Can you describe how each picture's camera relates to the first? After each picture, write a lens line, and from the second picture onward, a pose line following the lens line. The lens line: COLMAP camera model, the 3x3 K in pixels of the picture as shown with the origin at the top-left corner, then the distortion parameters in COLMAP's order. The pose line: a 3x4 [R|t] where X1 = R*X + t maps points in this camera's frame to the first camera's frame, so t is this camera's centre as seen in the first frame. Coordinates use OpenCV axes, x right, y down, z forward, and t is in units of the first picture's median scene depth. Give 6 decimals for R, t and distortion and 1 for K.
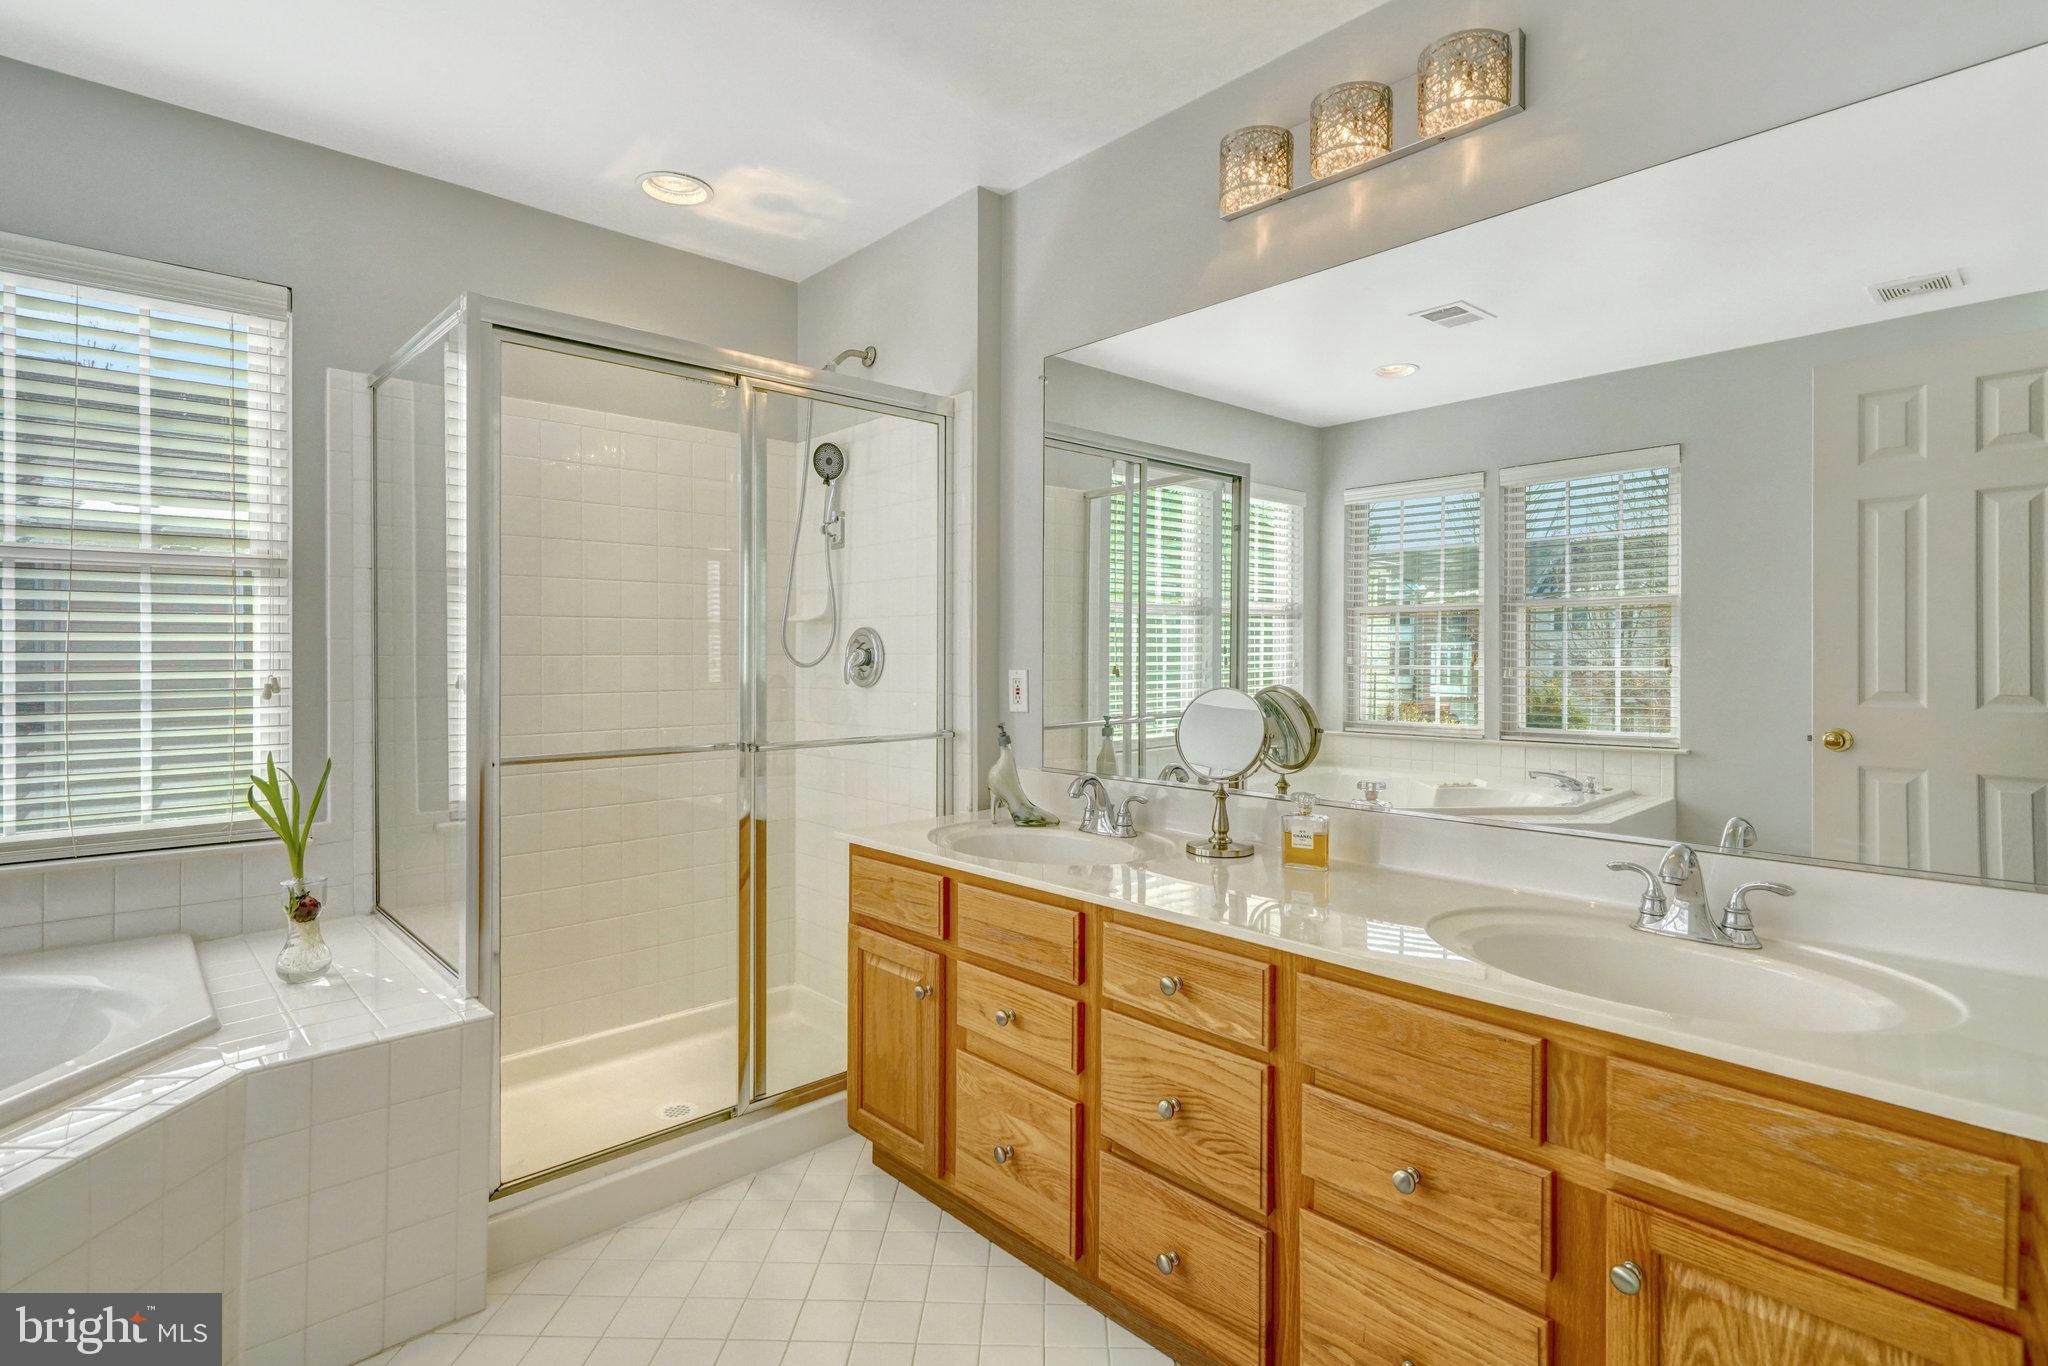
lens RADIAL K [[961.1, 0, 1014.0], [0, 961.1, 669.4], [0, 0, 1]] dist [-0.000610, 0.000746]
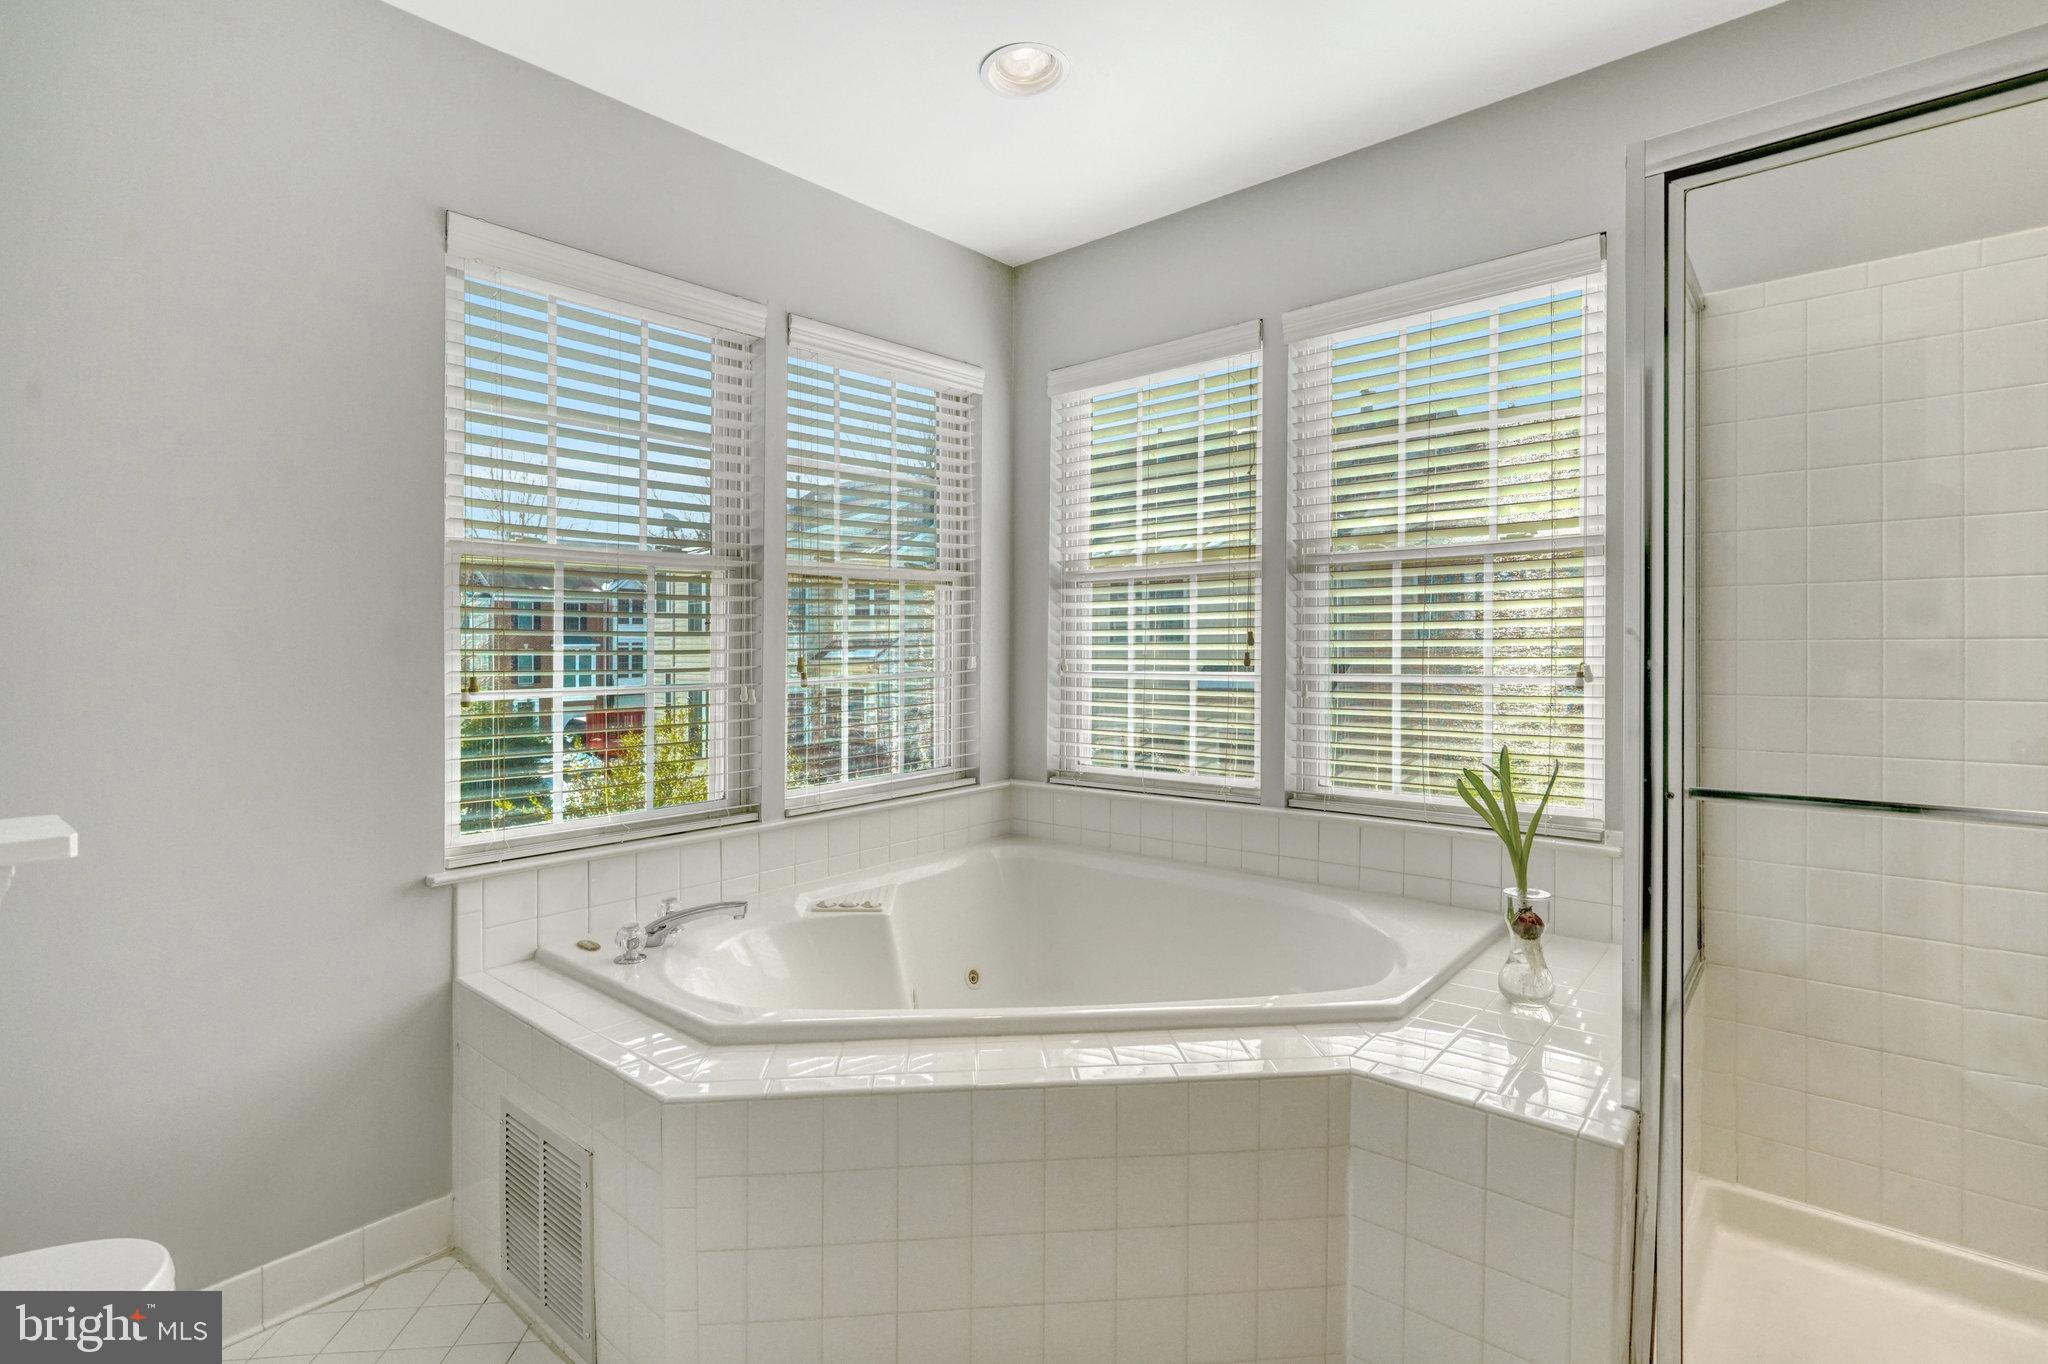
lens RADIAL K [[961.1, 0, 1014.0], [0, 961.1, 668.4], [0, 0, 1]] dist [-0.000610, 0.000746]
pose [[0.122641, 0.020924, -0.992231, 0.094497], [0.001509, 0.999773, 0.021270, -0.010715], [0.992450, -0.004106, 0.122581, 0.415412]]
